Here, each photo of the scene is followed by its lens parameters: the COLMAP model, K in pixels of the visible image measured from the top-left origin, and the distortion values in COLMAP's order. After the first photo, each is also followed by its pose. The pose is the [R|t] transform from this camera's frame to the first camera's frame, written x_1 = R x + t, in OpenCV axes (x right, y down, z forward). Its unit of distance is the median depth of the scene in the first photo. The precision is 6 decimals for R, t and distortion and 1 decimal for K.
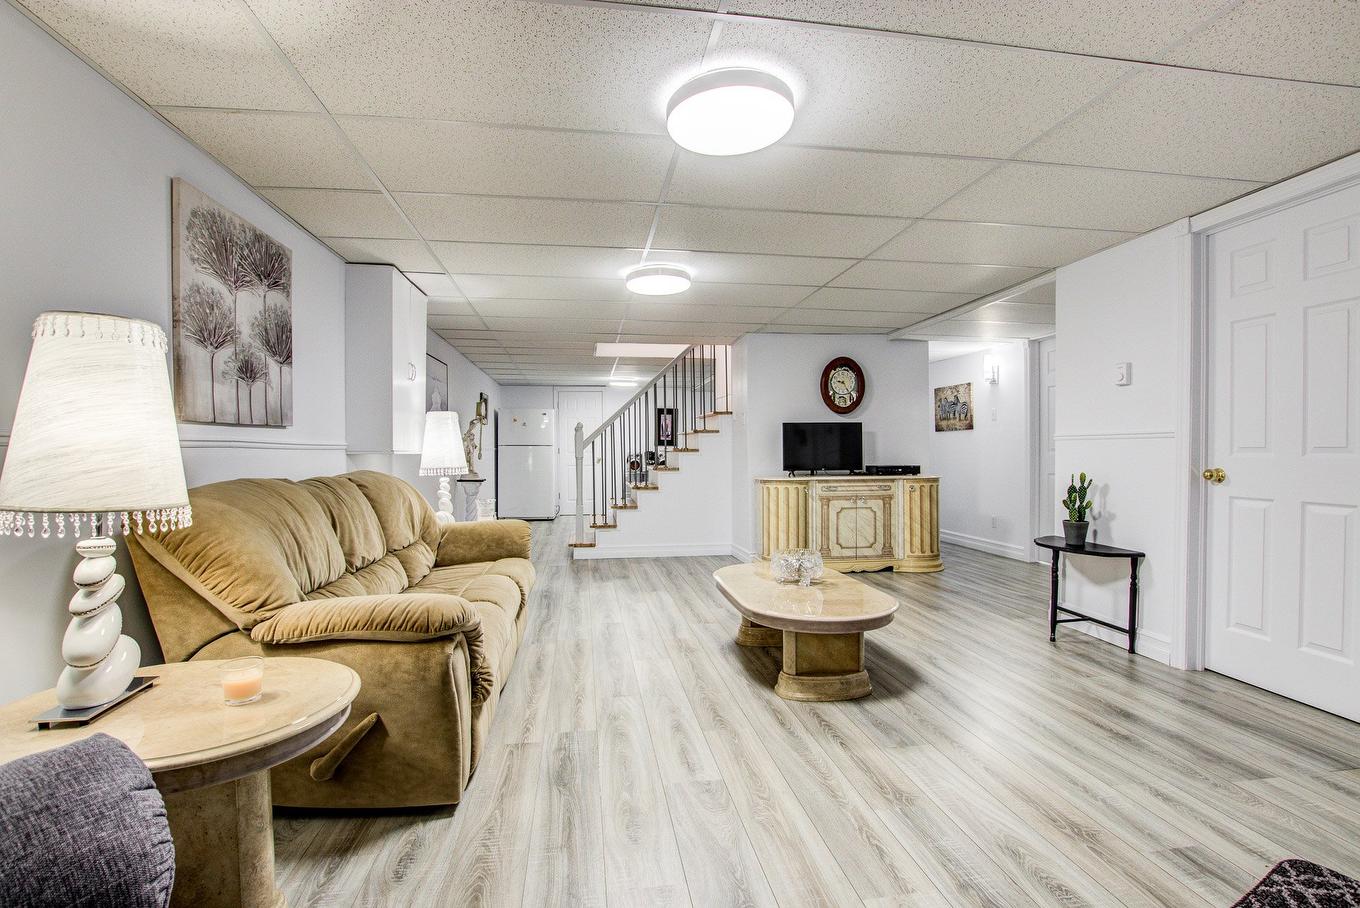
lens RADIAL K [[623.7, 0, 678.9], [0, 623.7, 454.5], [0, 0, 1]] dist [0.000150, -0.000048]
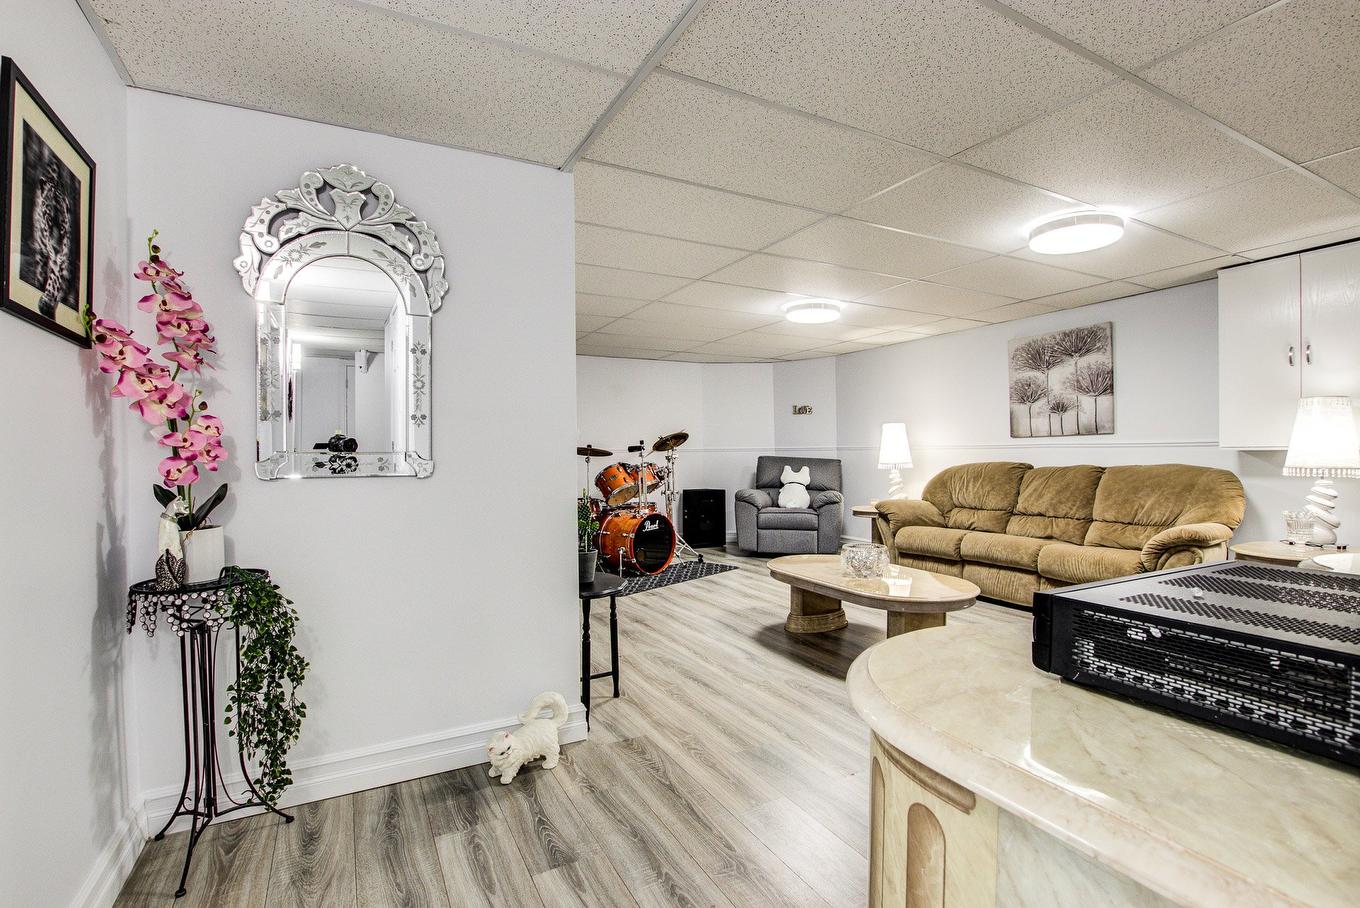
lens RADIAL K [[623.7, 0, 678.1], [0, 623.7, 452.9], [0, 0, 1]] dist [0.000150, -0.000048]
pose [[-0.940084, 0.009862, -0.340800, 1.035413], [0.002549, 0.999757, 0.021900, -0.036141], [0.340933, 0.019719, -0.939881, 2.297350]]
